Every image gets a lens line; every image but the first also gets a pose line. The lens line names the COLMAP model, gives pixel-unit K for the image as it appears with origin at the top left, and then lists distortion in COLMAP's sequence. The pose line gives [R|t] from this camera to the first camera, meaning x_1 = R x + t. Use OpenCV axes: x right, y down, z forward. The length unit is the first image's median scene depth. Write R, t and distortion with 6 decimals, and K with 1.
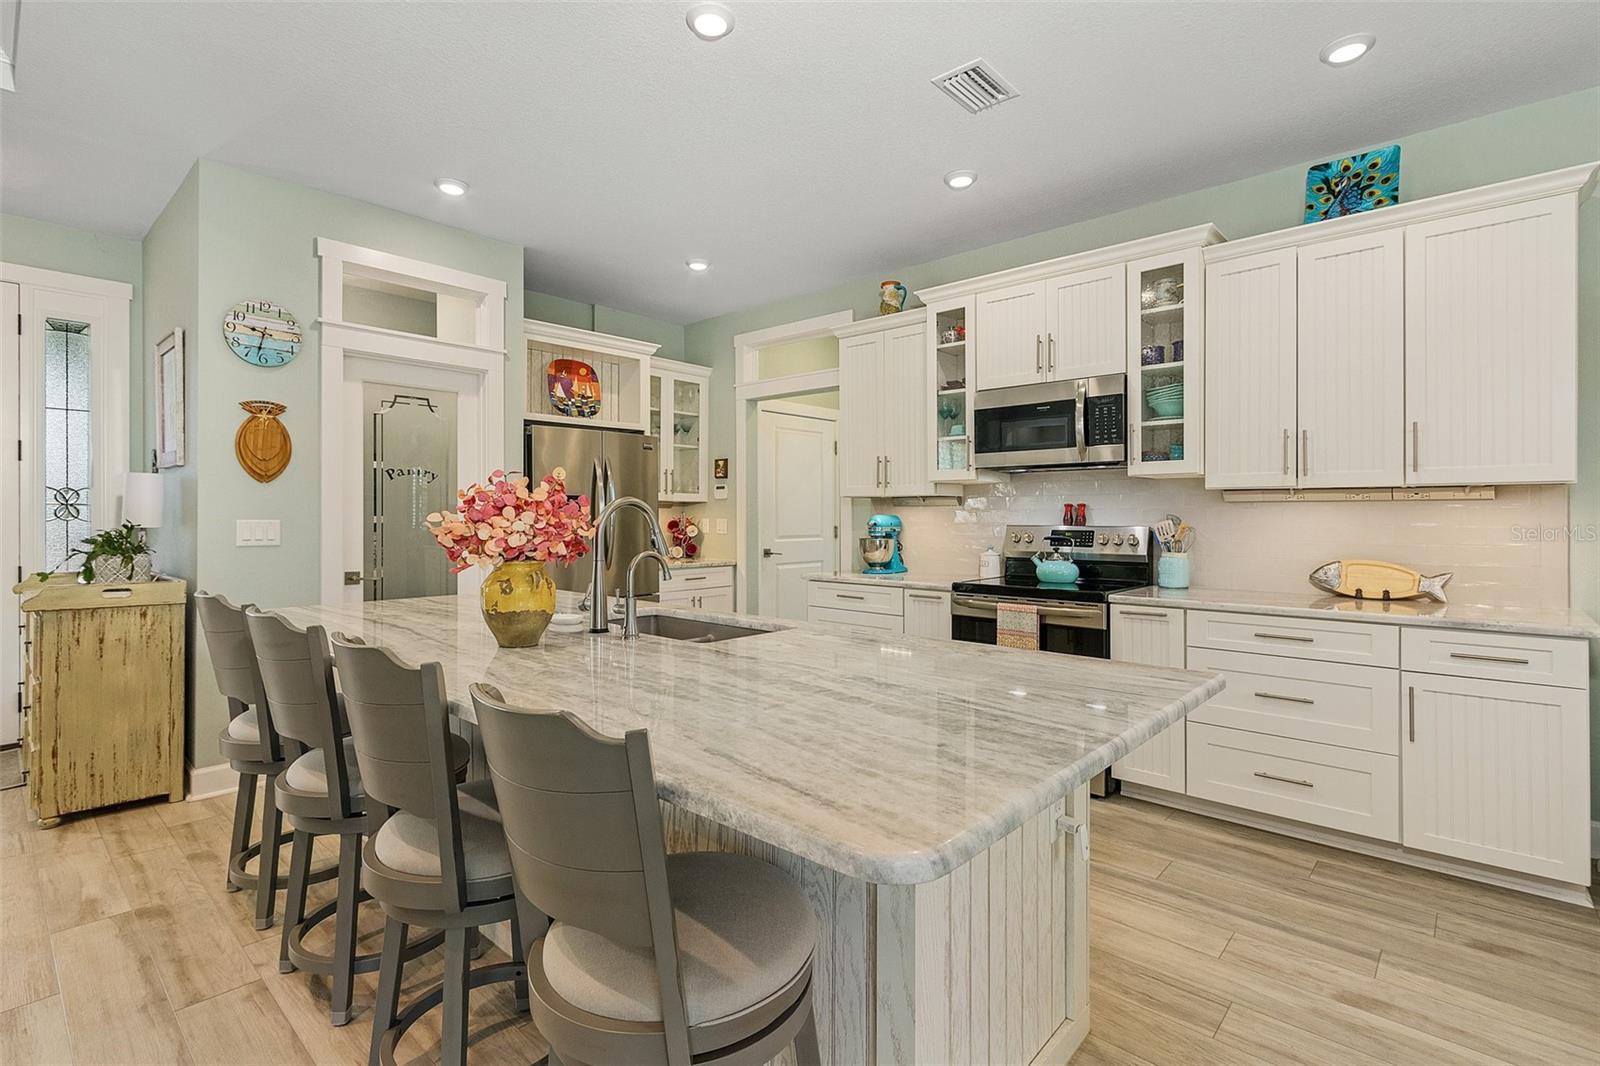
lens RADIAL K [[756.9, 0, 800.1], [0, 756.9, 522.6], [0, 0, 1]] dist [0.001550, -0.000337]
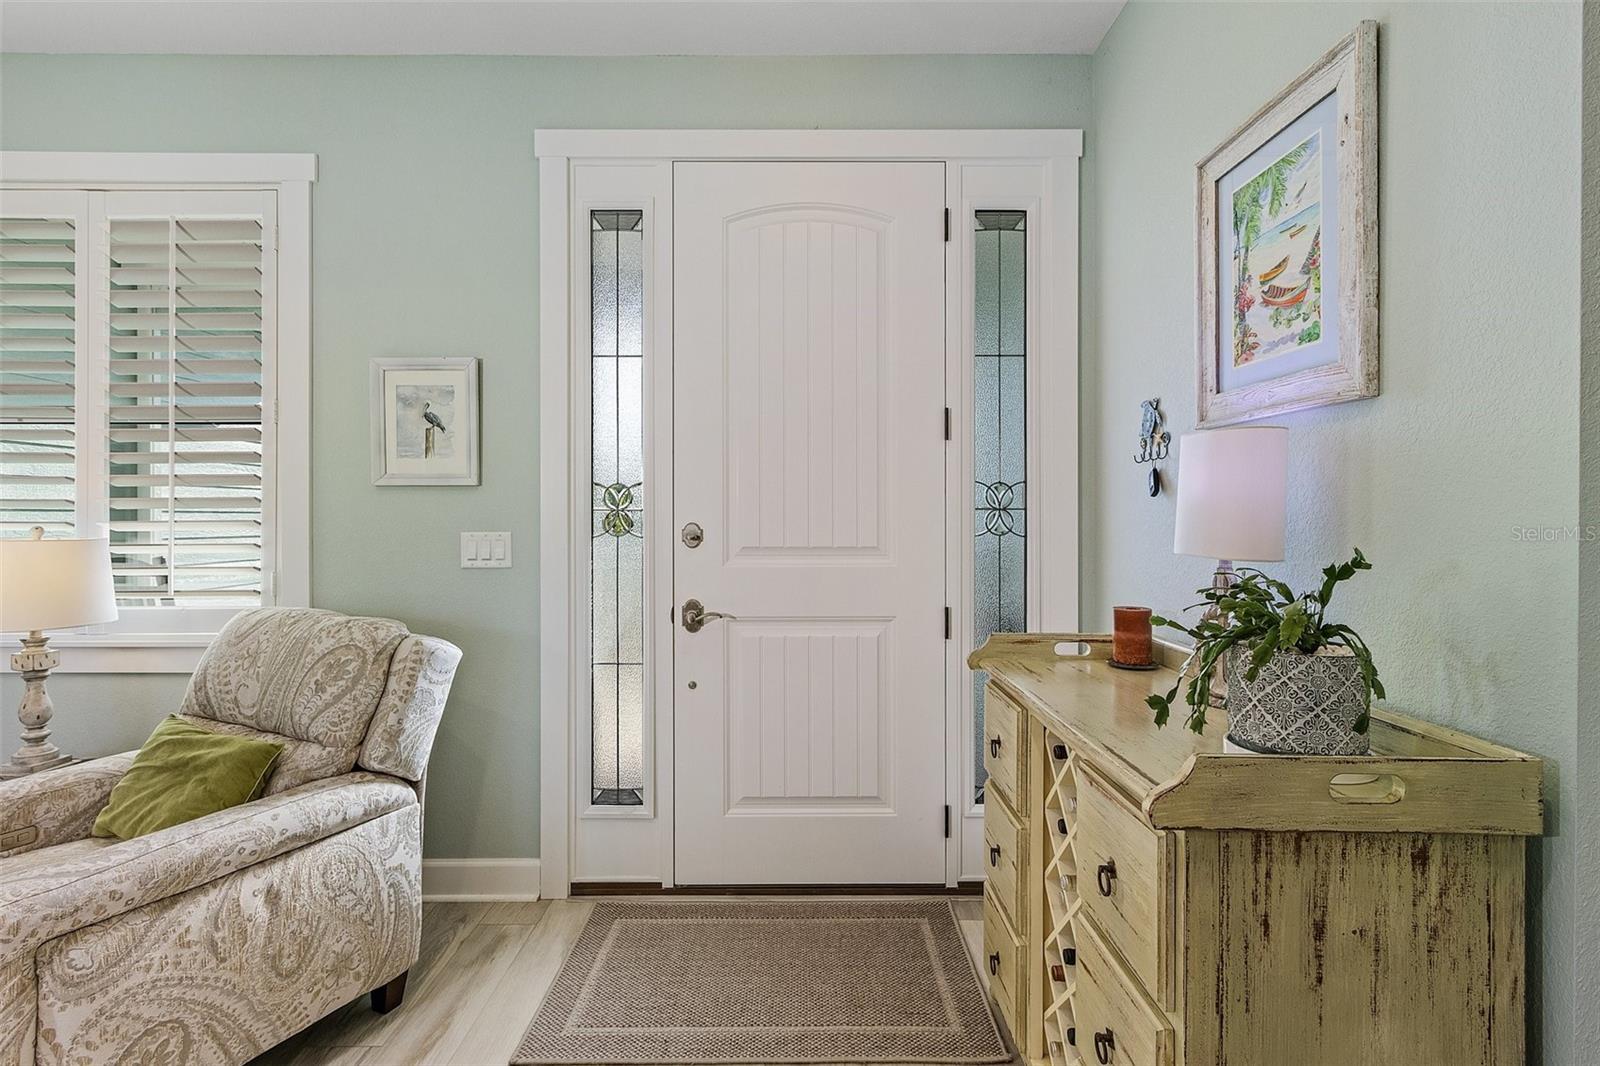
lens RADIAL K [[756.9, 0, 800.1], [0, 756.9, 522.6], [0, 0, 1]] dist [0.001550, -0.000337]
pose [[0.678947, 0.000773, -0.734187, -0.817394], [-0.001777, 0.999998, -0.000590, -0.015305], [0.734185, 0.001706, 0.678948, 0.607933]]
